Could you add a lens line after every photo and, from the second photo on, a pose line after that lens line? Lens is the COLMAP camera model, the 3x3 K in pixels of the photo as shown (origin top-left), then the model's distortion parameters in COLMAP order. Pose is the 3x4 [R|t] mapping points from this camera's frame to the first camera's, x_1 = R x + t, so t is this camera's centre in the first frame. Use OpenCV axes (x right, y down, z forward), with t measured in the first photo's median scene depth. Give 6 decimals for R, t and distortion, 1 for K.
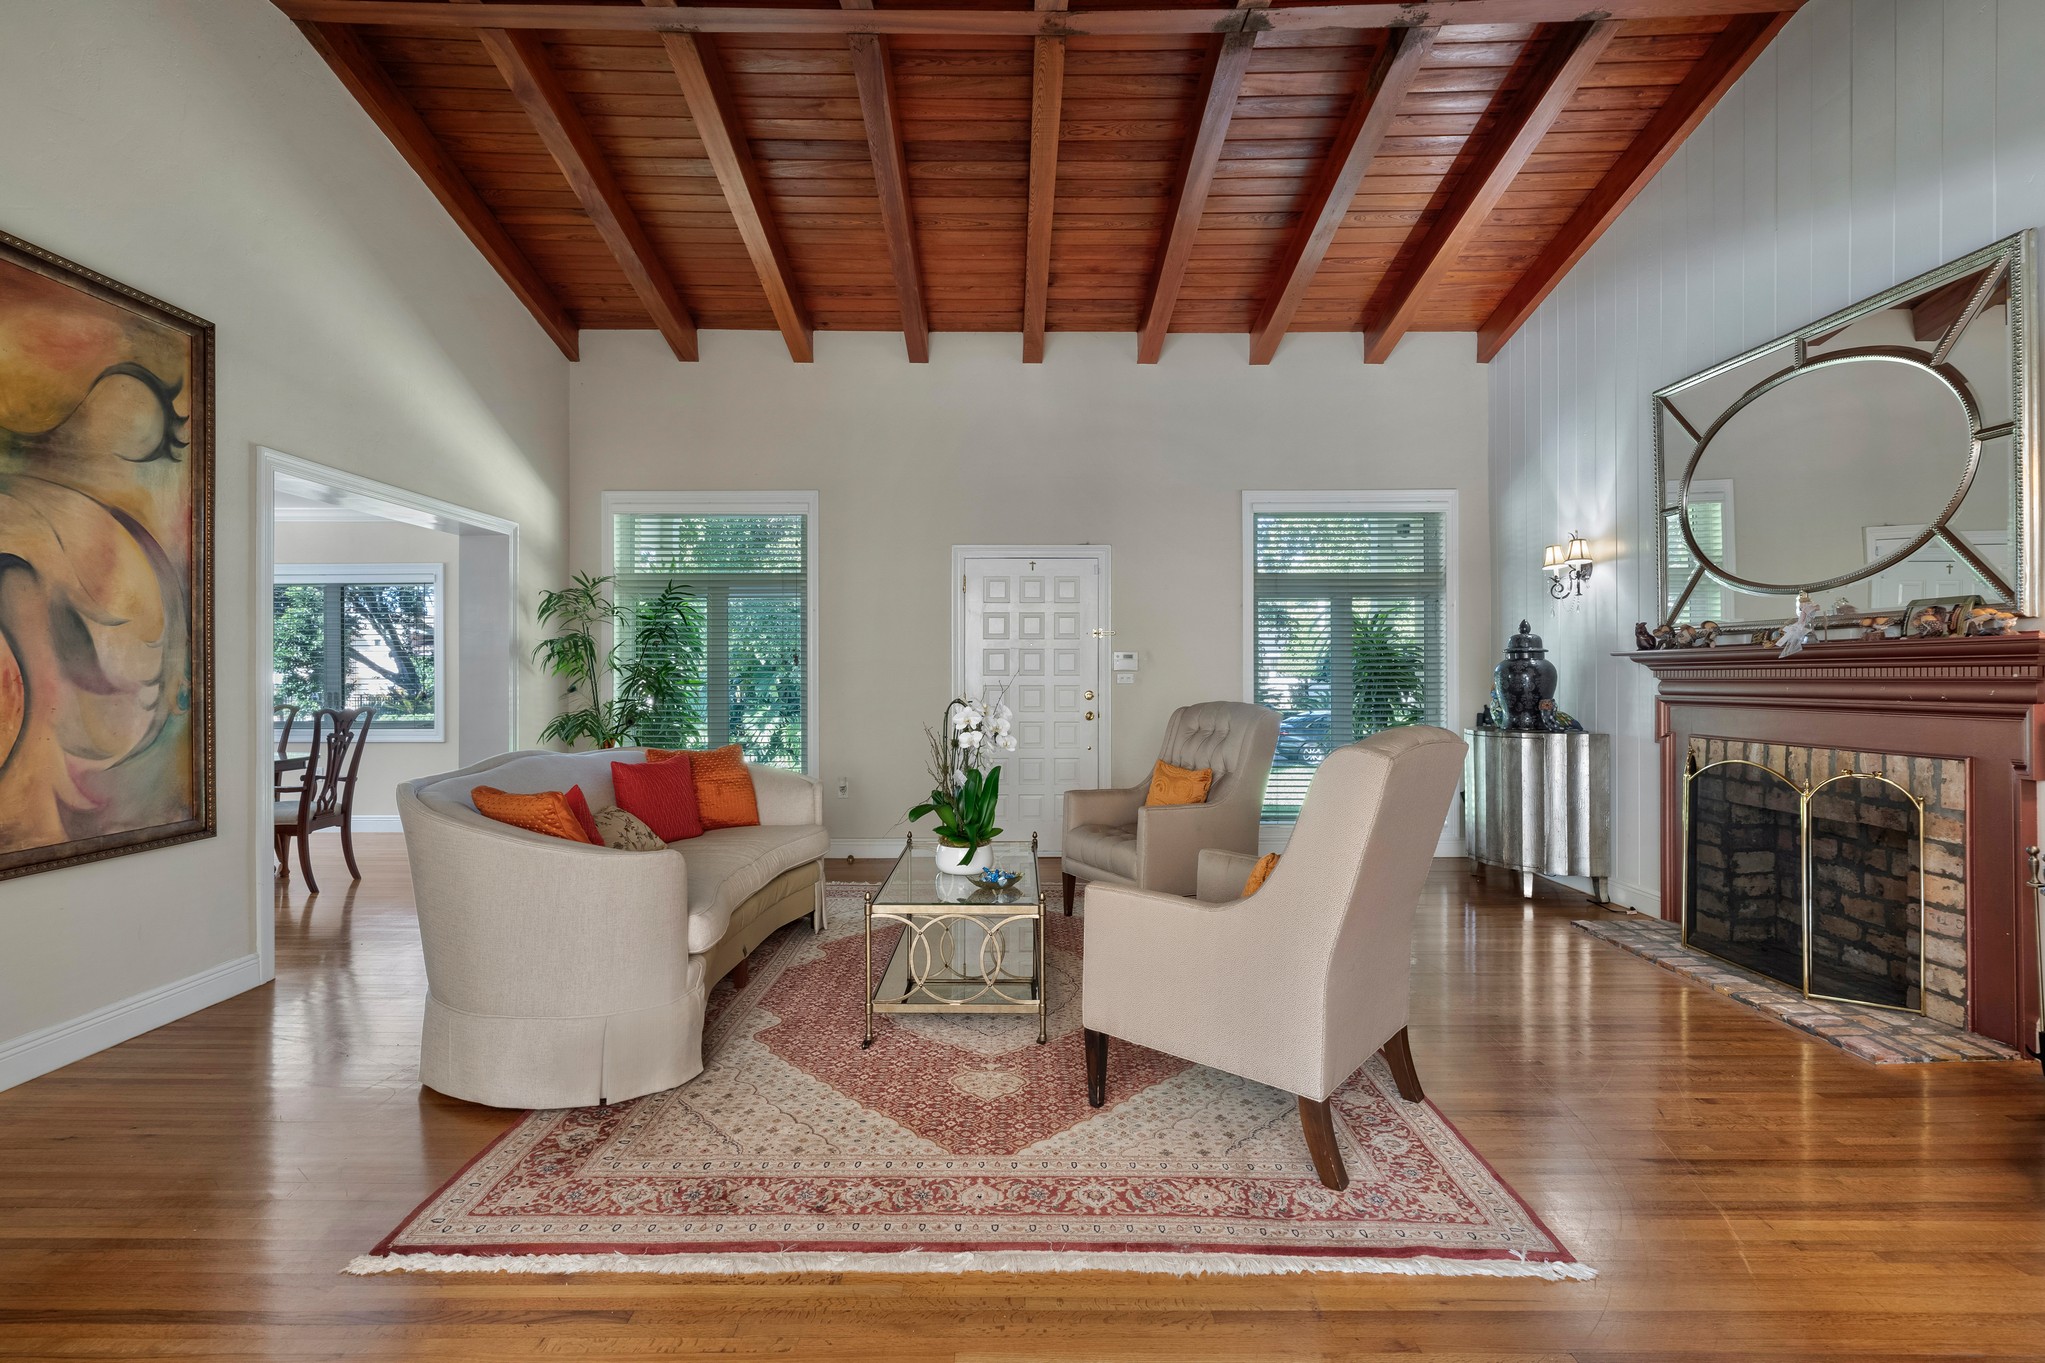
lens RADIAL K [[952.7, 0, 1008.9], [0, 952.7, 680.9], [0, 0, 1]] dist [-0.004213, 0.000709]
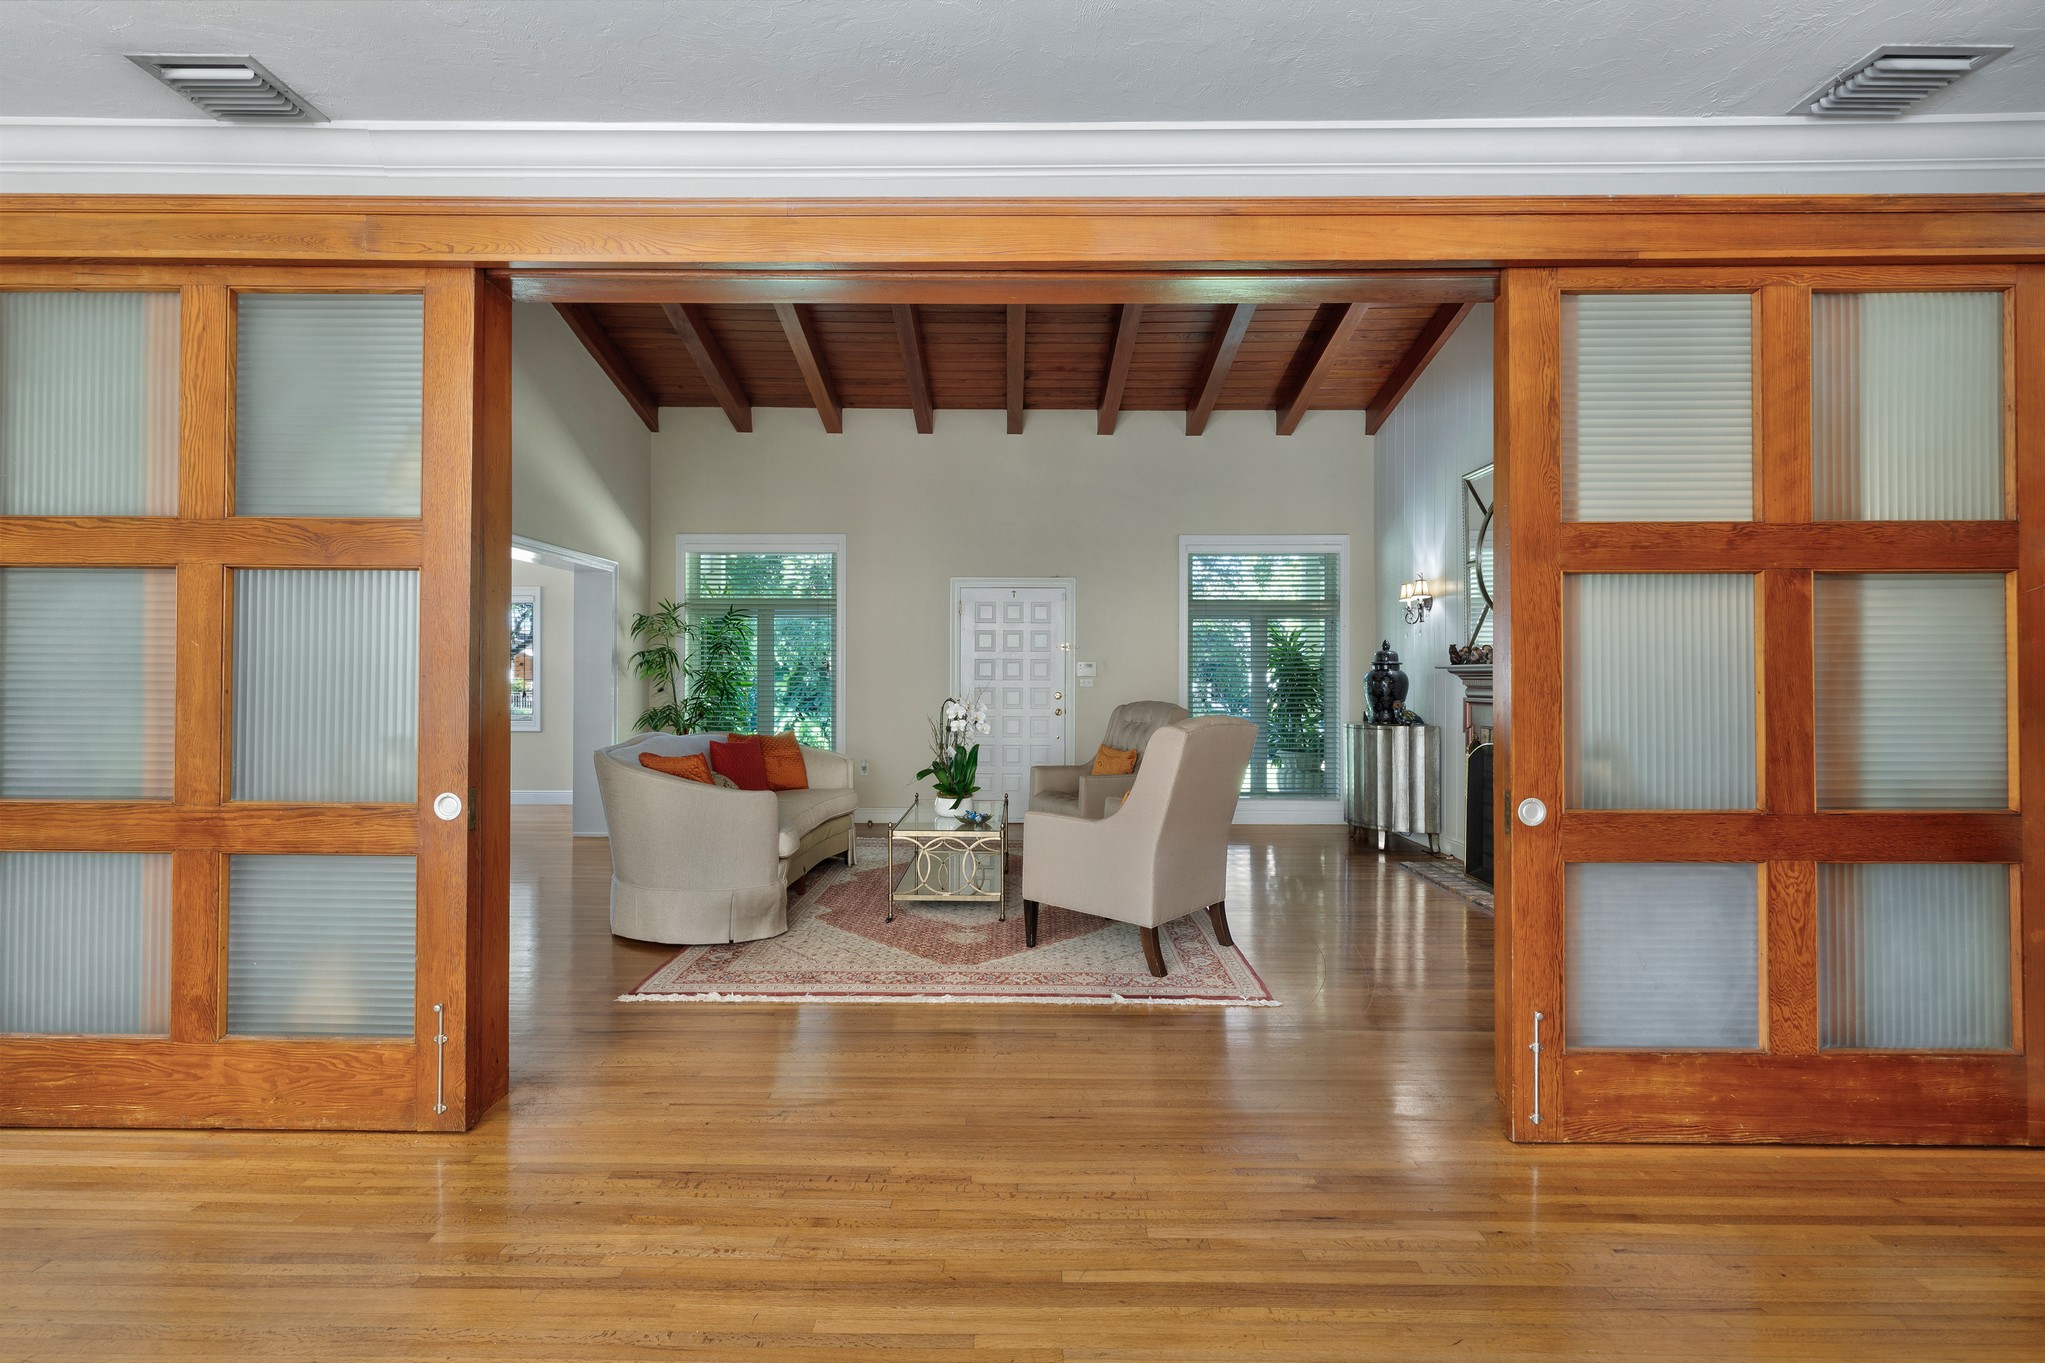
lens RADIAL K [[952.7, 0, 1014.7], [0, 952.7, 674.9], [0, 0, 1]] dist [-0.004213, 0.000709]
pose [[0.999991, 0.004157, 0.000331, 0.031667], [-0.004155, 0.999970, -0.006580, -0.005361], [-0.000359, 0.006578, 0.999978, -0.329145]]
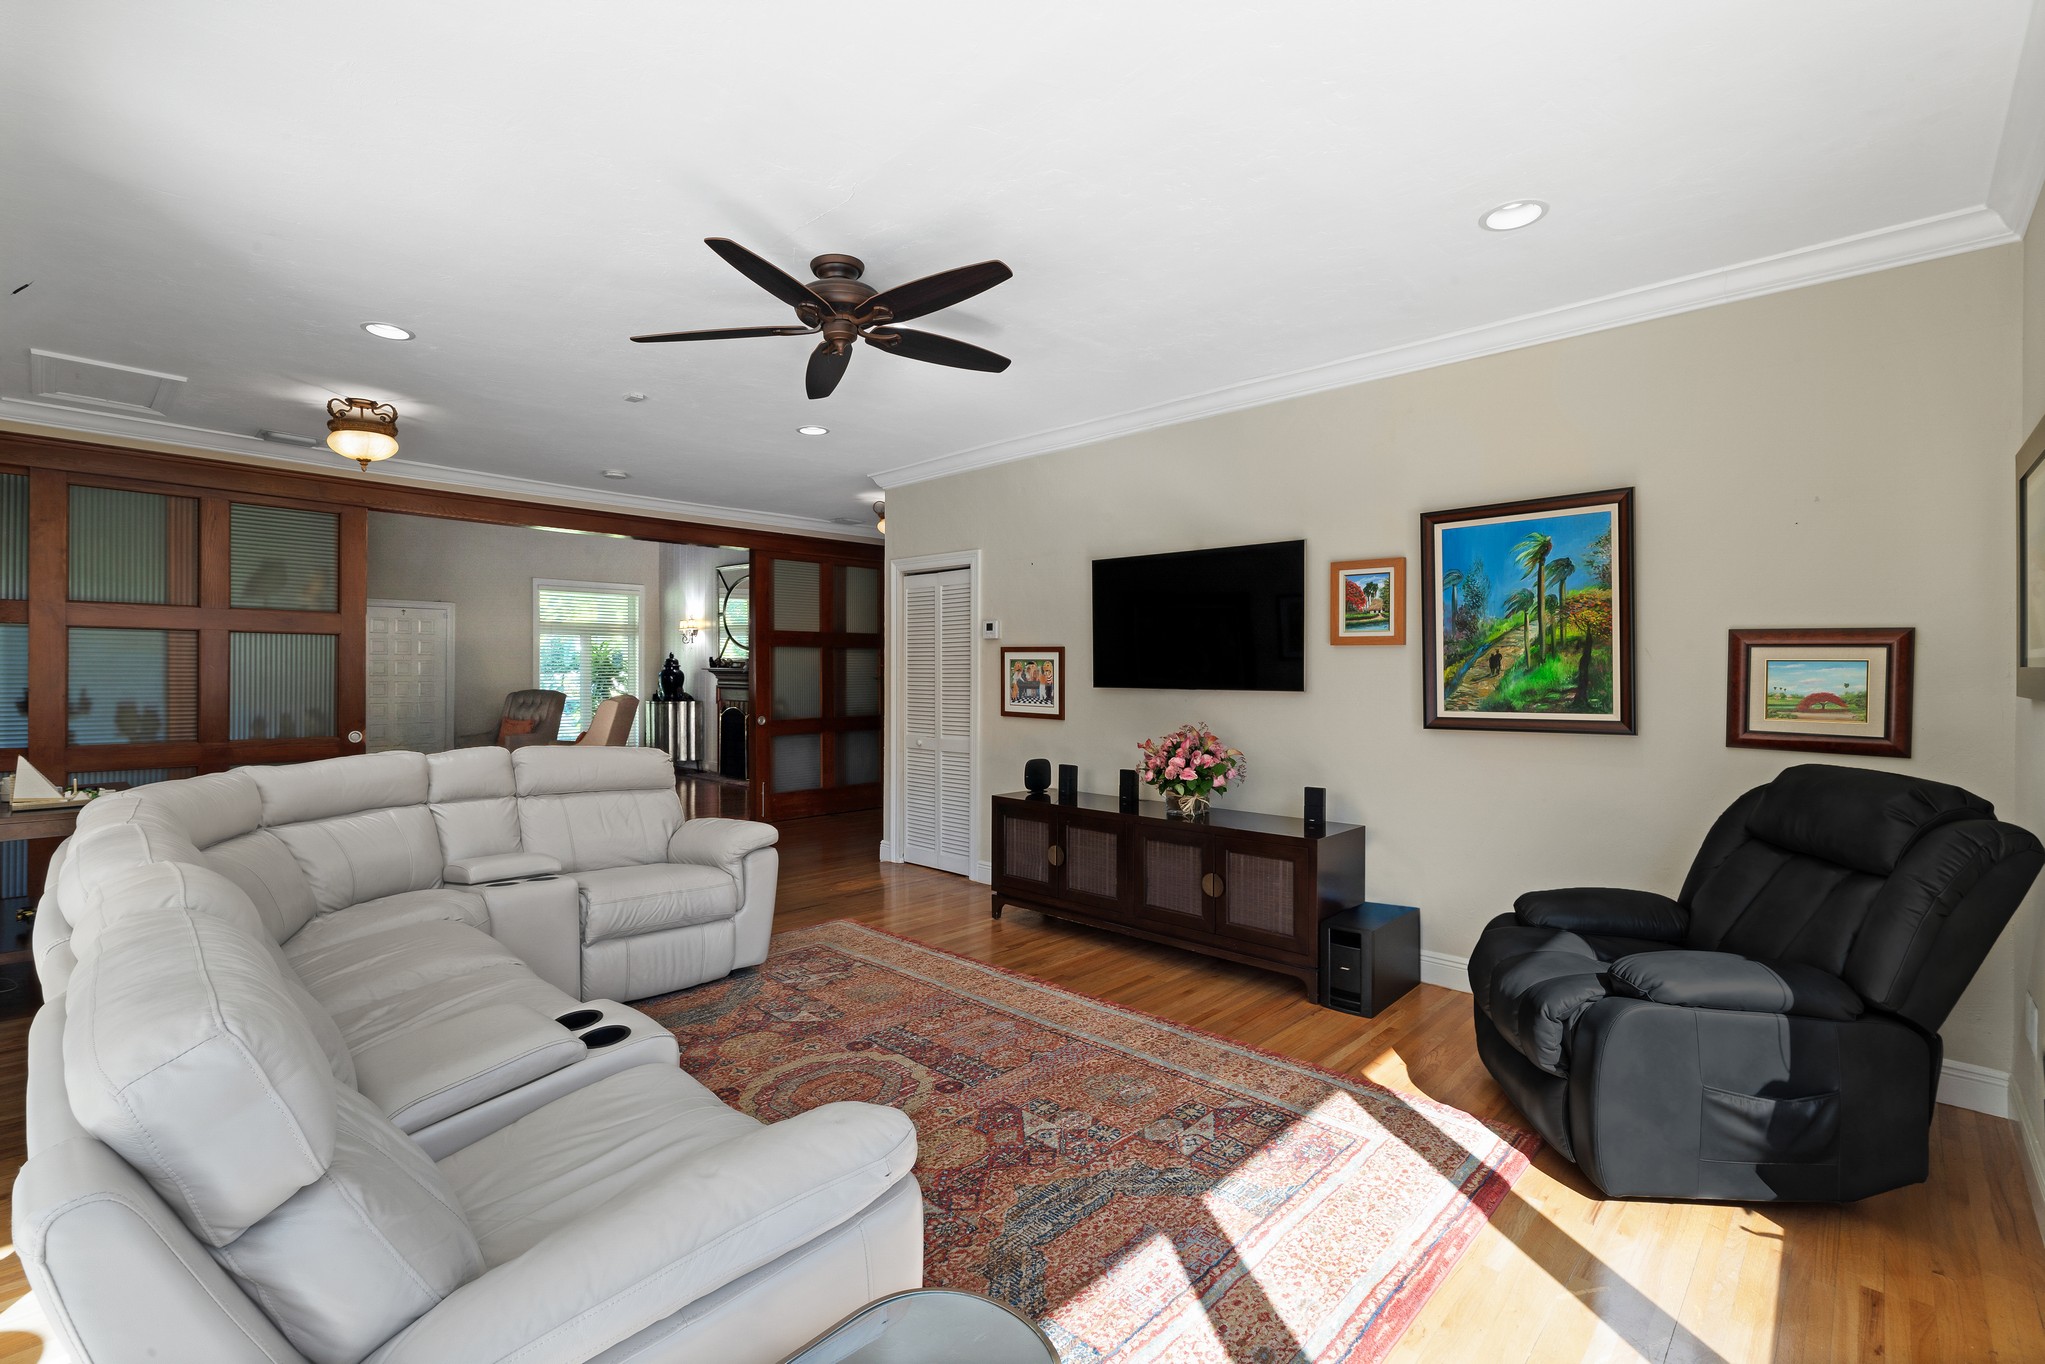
lens RADIAL K [[952.7, 0, 1010.2], [0, 952.7, 672.6], [0, 0, 1]] dist [-0.004213, 0.000709]
pose [[0.704703, 0.000123, 0.709502, -0.525268], [-0.001554, 0.999998, 0.001371, -0.020917], [-0.709501, -0.002069, 0.704702, -1.234056]]
